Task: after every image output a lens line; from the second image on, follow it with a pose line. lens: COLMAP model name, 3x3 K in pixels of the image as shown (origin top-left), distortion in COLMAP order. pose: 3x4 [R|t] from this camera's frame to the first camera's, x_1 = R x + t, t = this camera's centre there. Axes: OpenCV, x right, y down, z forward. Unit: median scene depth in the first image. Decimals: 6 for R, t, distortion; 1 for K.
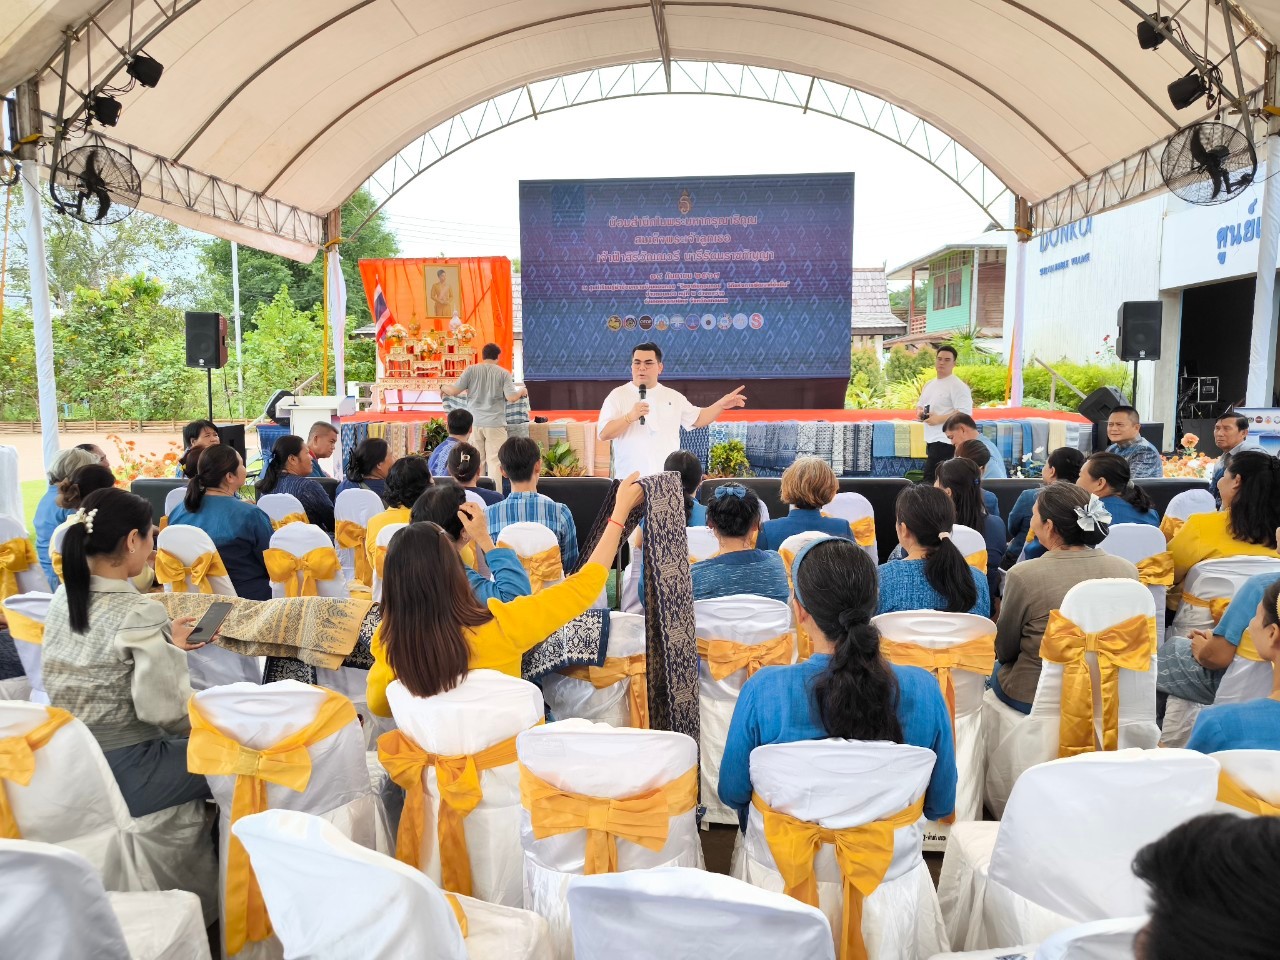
lens RADIAL K [[903.9, 0, 640.0], [0, 903.9, 480.0], [0, 0, 1]] dist [0.043195, -0.030724]
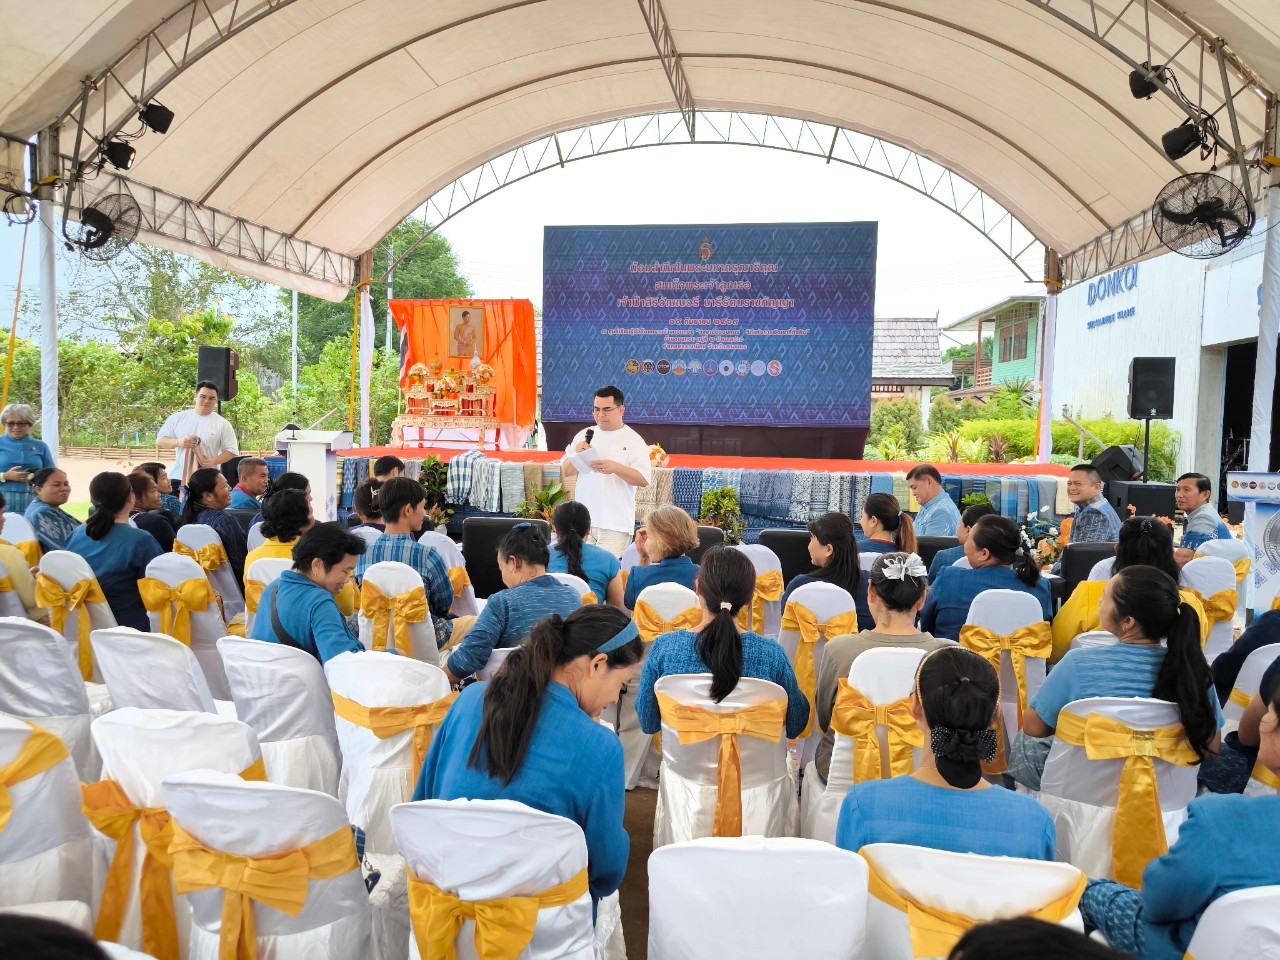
lens RADIAL K [[903.9, 0, 640.0], [0, 903.9, 480.0], [0, 0, 1]] dist [0.043195, -0.030724]
pose [[0.996155, 0.034326, -0.080606, 0.072106], [-0.038158, 0.998189, -0.046494, -0.002176], [0.078864, 0.049391, 0.995661, 0.010266]]
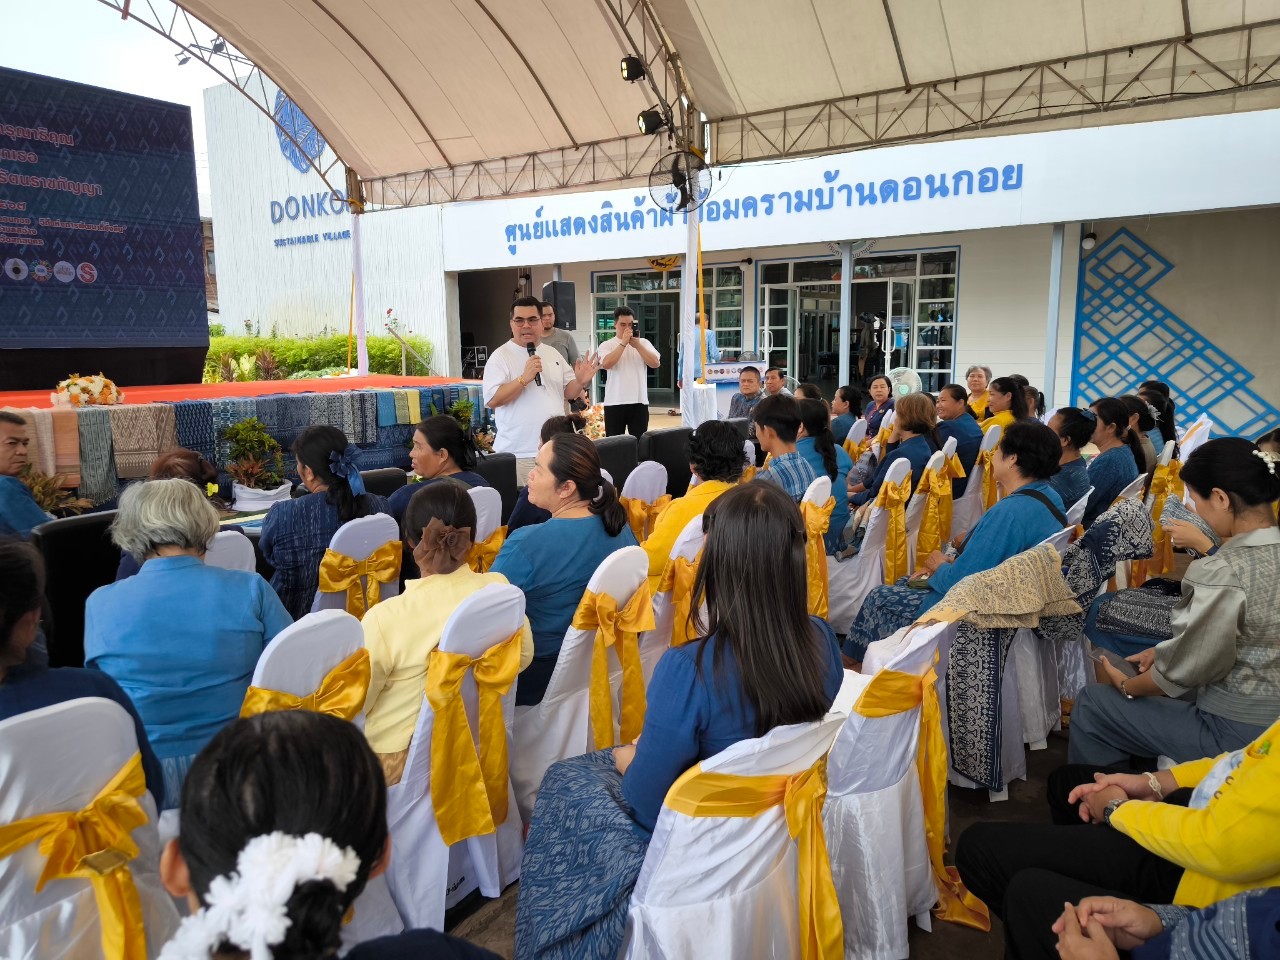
lens RADIAL K [[903.9, 0, 640.0], [0, 903.9, 480.0], [0, 0, 1]] dist [0.043195, -0.030724]
pose [[0.513495, -0.127189, 0.848614, -0.346596], [0.106045, 0.990779, 0.084328, -0.017399], [-0.851515, 0.046689, 0.522248, 0.215586]]
